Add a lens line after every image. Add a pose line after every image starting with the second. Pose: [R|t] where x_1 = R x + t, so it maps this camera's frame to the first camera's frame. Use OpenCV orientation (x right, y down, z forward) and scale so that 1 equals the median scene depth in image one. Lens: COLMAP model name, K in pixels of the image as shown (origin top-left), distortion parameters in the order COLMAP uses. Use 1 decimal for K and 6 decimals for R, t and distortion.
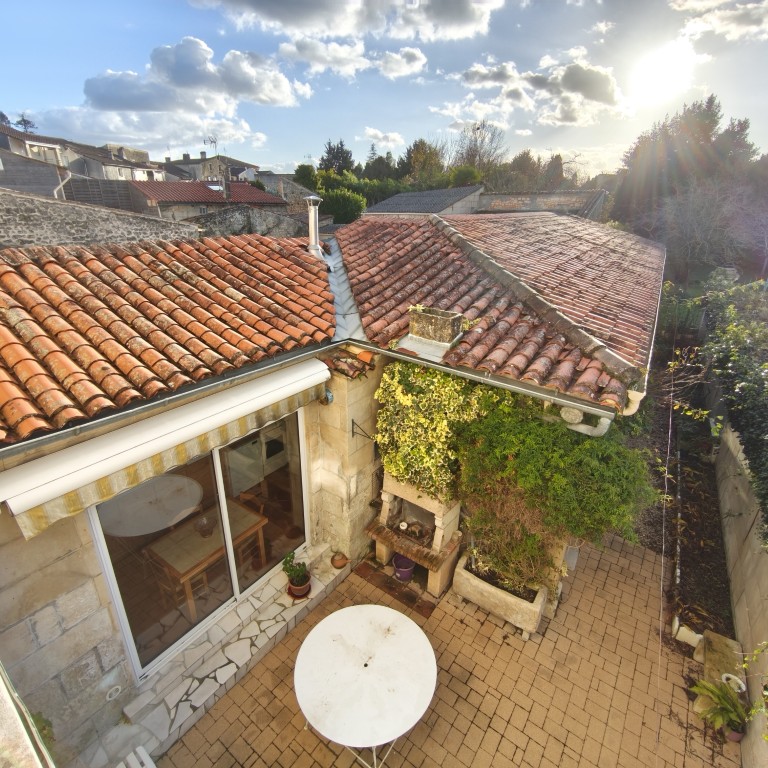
lens RADIAL K [[436.3, 0, 384.1], [0, 436.3, 383.0], [0, 0, 1]] dist [0.005662, 0.000921]
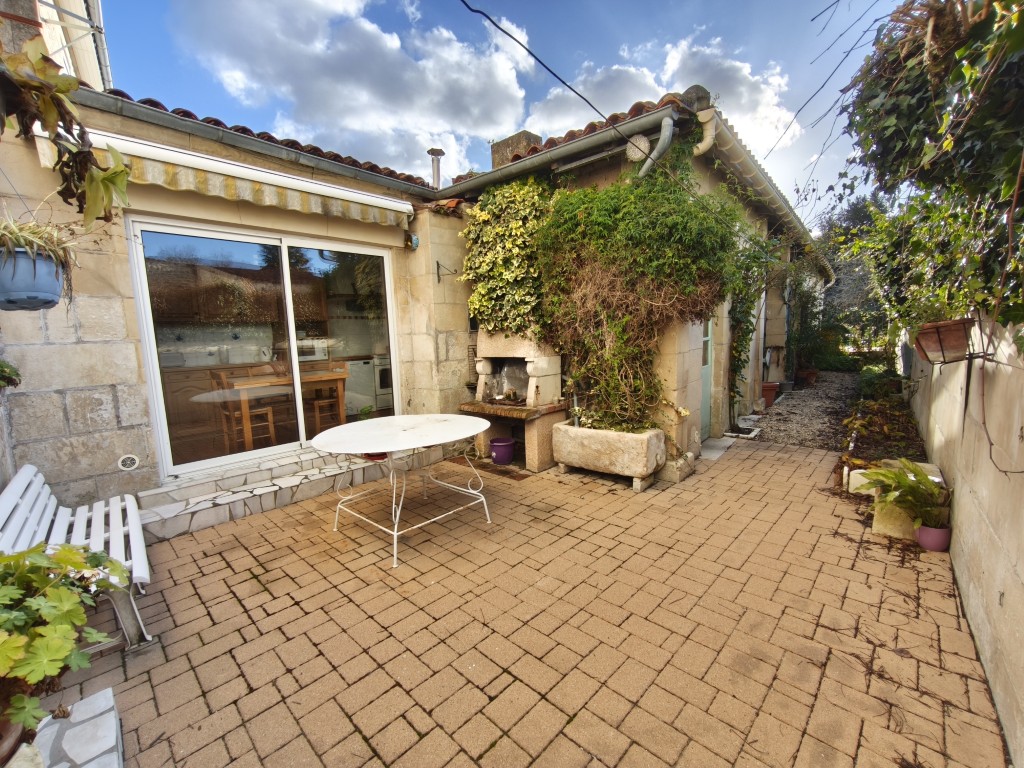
lens RADIAL K [[436.8, 0, 508.9], [0, 436.8, 388.7], [0, 0, 1]] dist [0.002691, 0.000345]
pose [[0.989798, -0.034569, -0.138218, 0.209959], [-0.003043, 0.964766, -0.263091, 0.615883], [0.142443, 0.260828, 0.954819, 0.175403]]
